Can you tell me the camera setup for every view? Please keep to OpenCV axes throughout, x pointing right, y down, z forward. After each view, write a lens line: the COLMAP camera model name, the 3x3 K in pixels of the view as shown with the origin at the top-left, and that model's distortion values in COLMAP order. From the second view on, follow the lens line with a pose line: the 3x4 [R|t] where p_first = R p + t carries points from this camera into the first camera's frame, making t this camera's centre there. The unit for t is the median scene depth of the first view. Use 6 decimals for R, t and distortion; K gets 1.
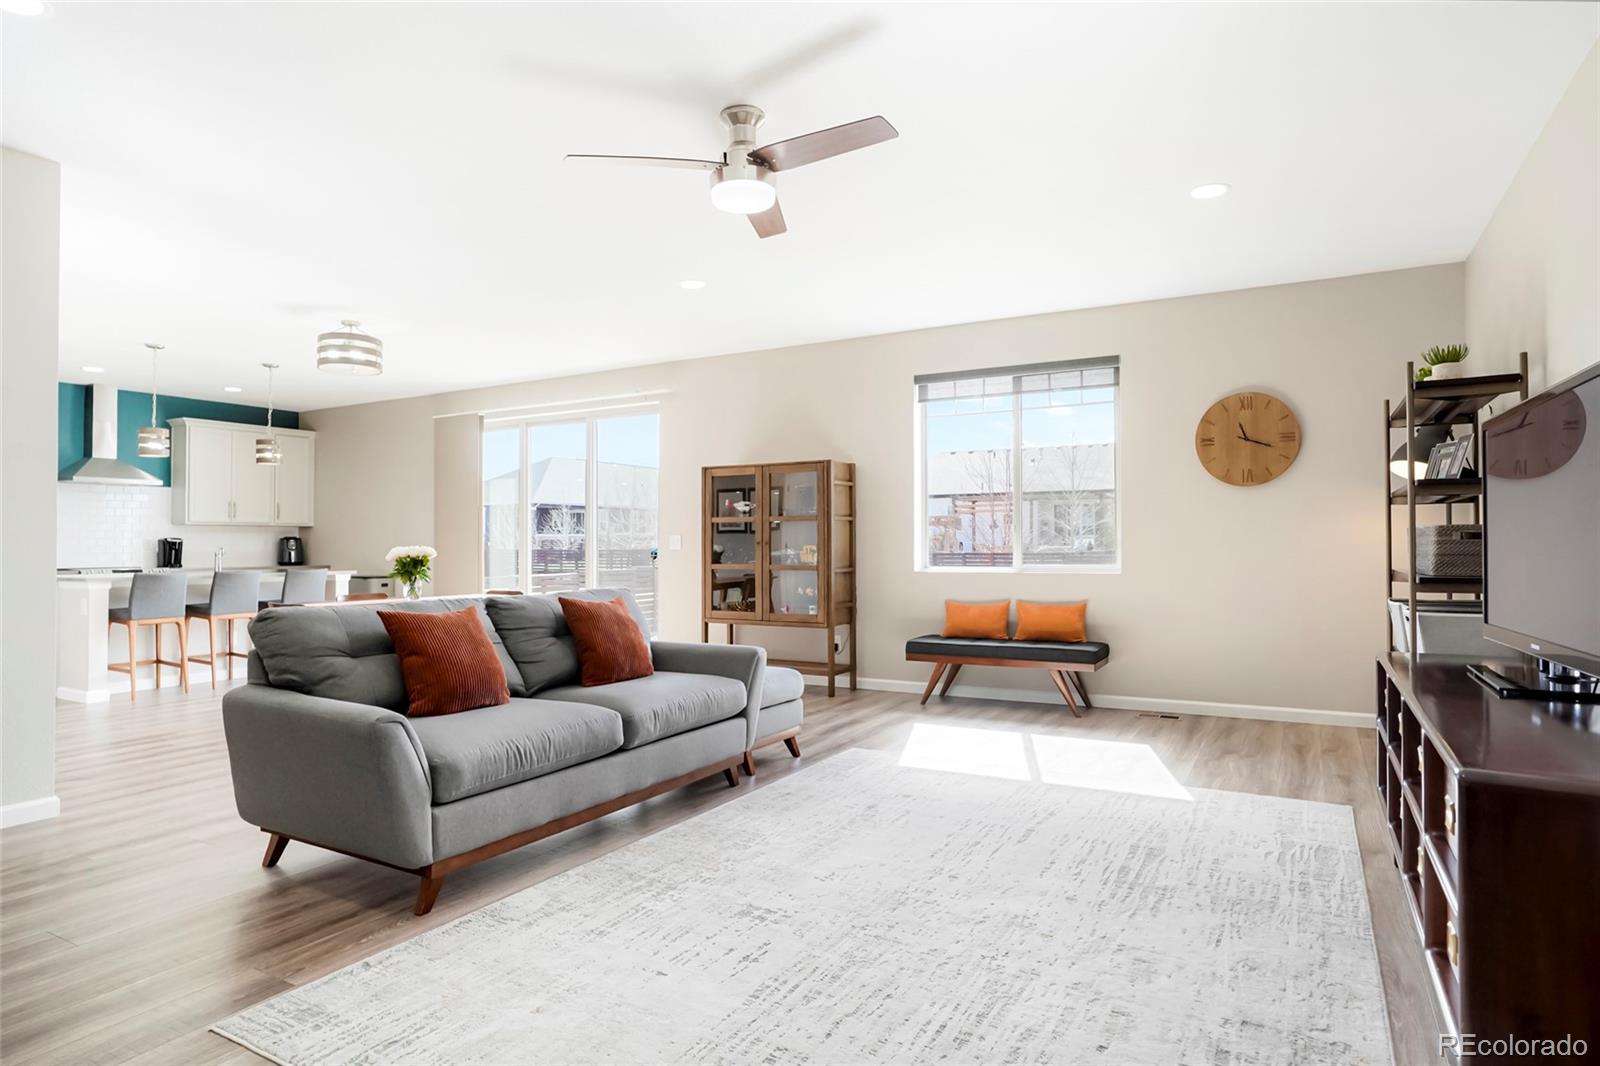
lens RADIAL K [[896.0, 0, 811.4], [0, 896.0, 531.0], [0, 0, 1]] dist [-0.038618, 0.015348]
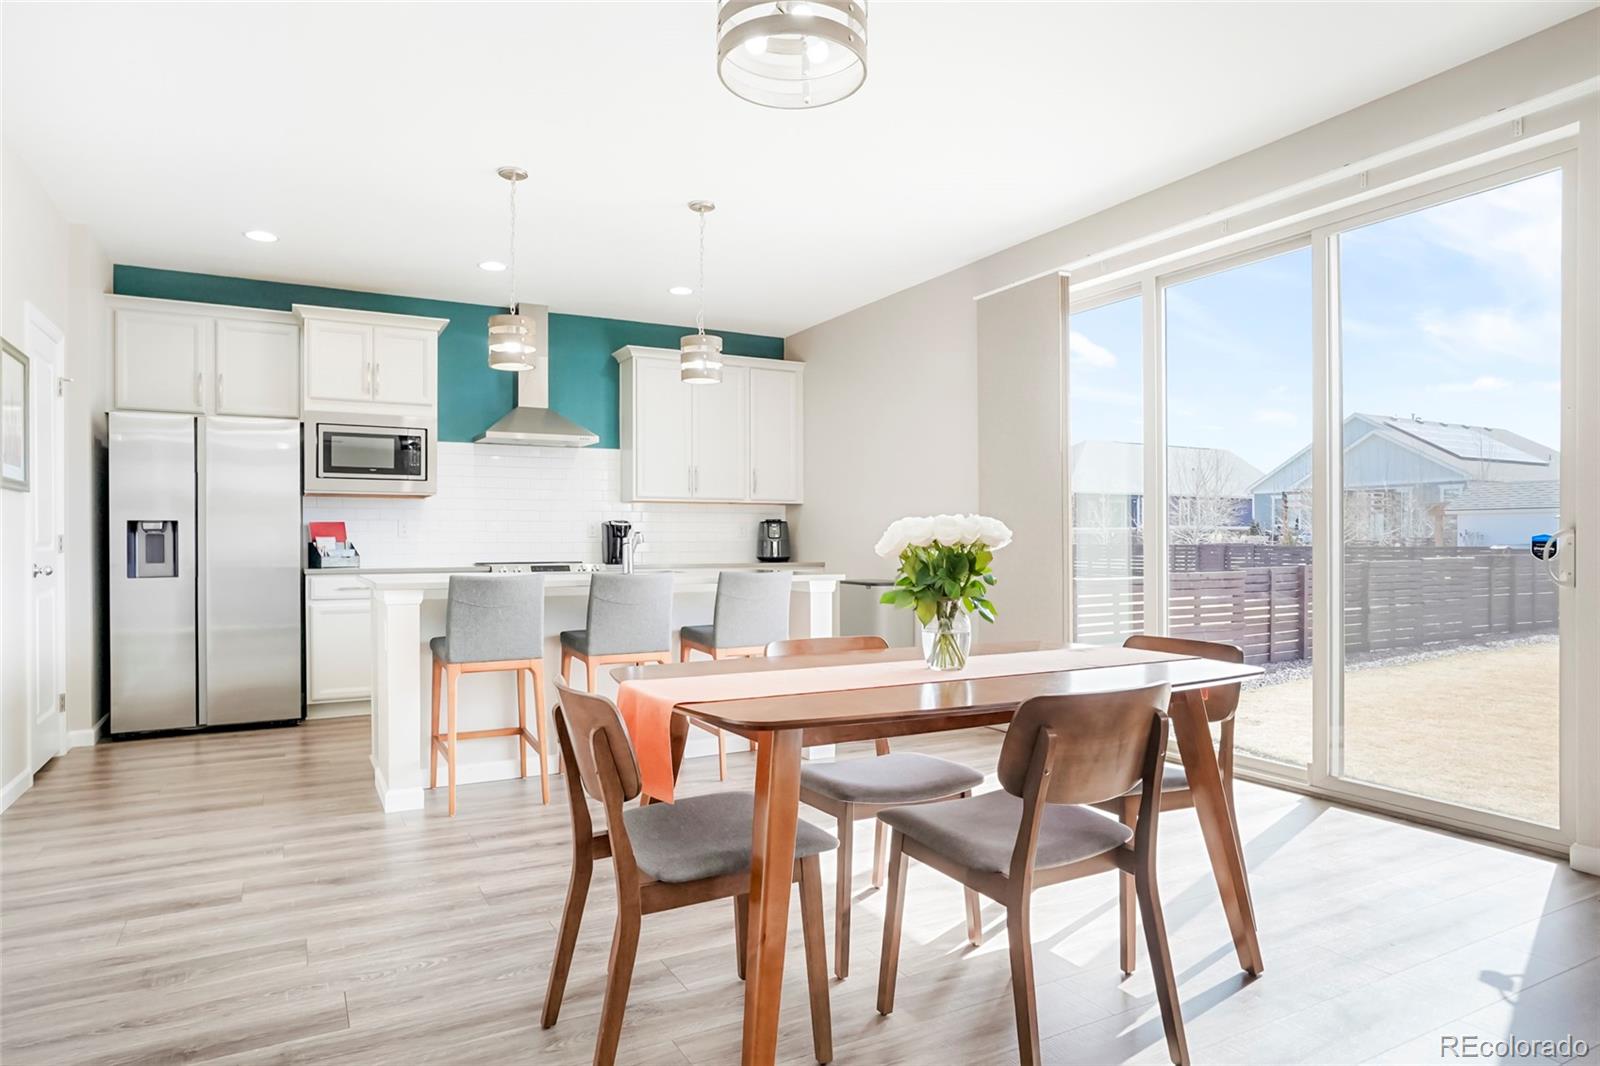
lens RADIAL K [[942.5, 0, 803.6], [0, 942.5, 541.3], [0, 0, 1]] dist [-0.028024, 0.002766]
pose [[0.844691, 0.002228, -0.535249, -0.208094], [0.006010, 0.999889, 0.013647, 0.015255], [0.535220, -0.014745, 0.844584, 0.459879]]
